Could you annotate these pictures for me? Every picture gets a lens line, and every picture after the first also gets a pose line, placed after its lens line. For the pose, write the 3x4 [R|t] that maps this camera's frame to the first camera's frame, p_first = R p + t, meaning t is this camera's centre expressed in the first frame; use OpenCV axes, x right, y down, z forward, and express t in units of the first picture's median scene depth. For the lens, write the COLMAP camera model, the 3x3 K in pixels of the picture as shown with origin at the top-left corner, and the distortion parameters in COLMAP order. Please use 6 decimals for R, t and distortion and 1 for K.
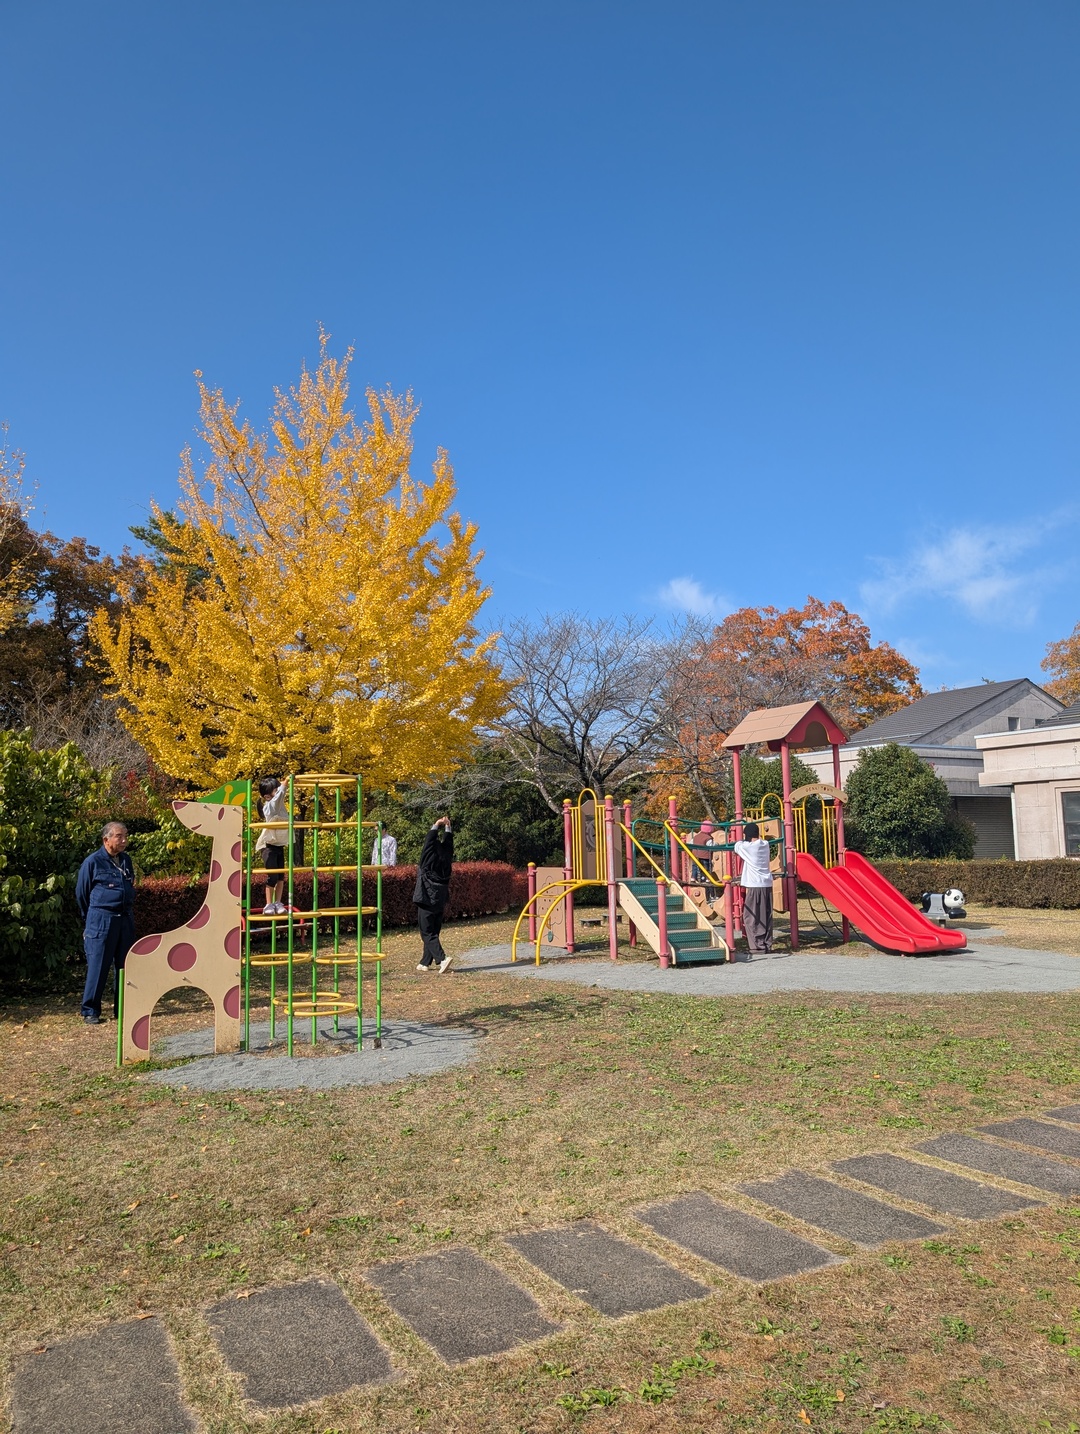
lens RADIAL K [[1037.5, 0, 536.5], [0, 1037.5, 722.5], [0, 0, 1]] dist [0.015453, -0.014892]
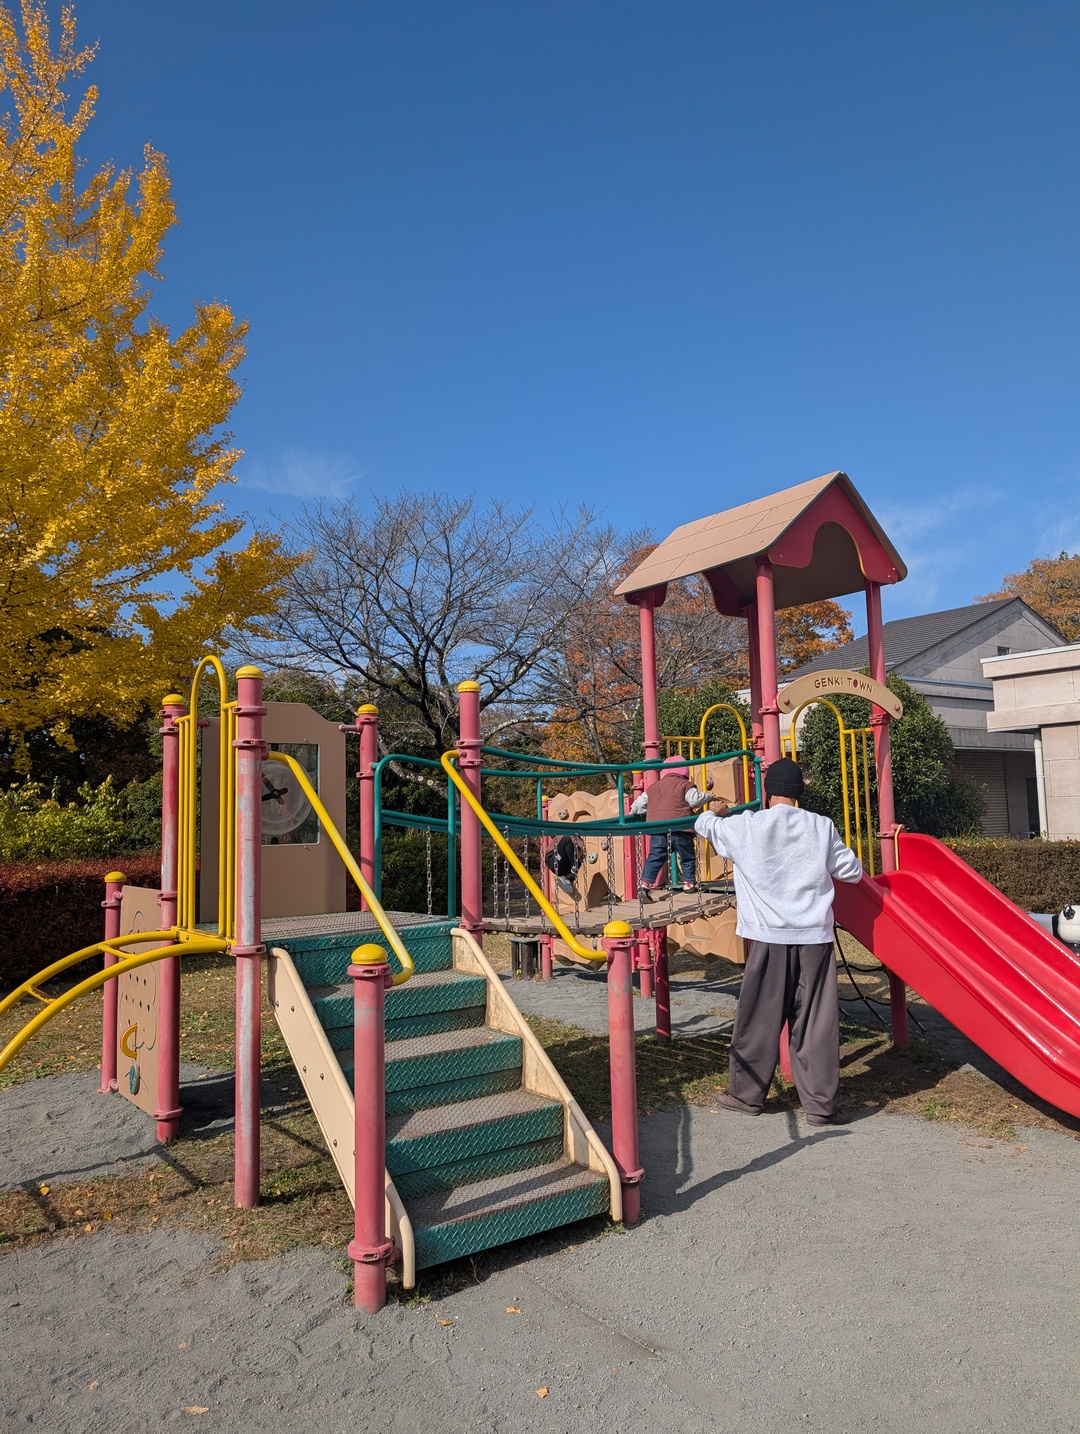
lens RADIAL K [[1037.5, 0, 540.9], [0, 1037.5, 712.6], [0, 0, 1]] dist [0.015453, -0.014892]
pose [[0.995775, 0.001421, 0.091821, 0.073881], [-0.002907, 0.999867, 0.016059, 0.044669], [-0.091786, -0.016258, 0.995646, 0.387415]]
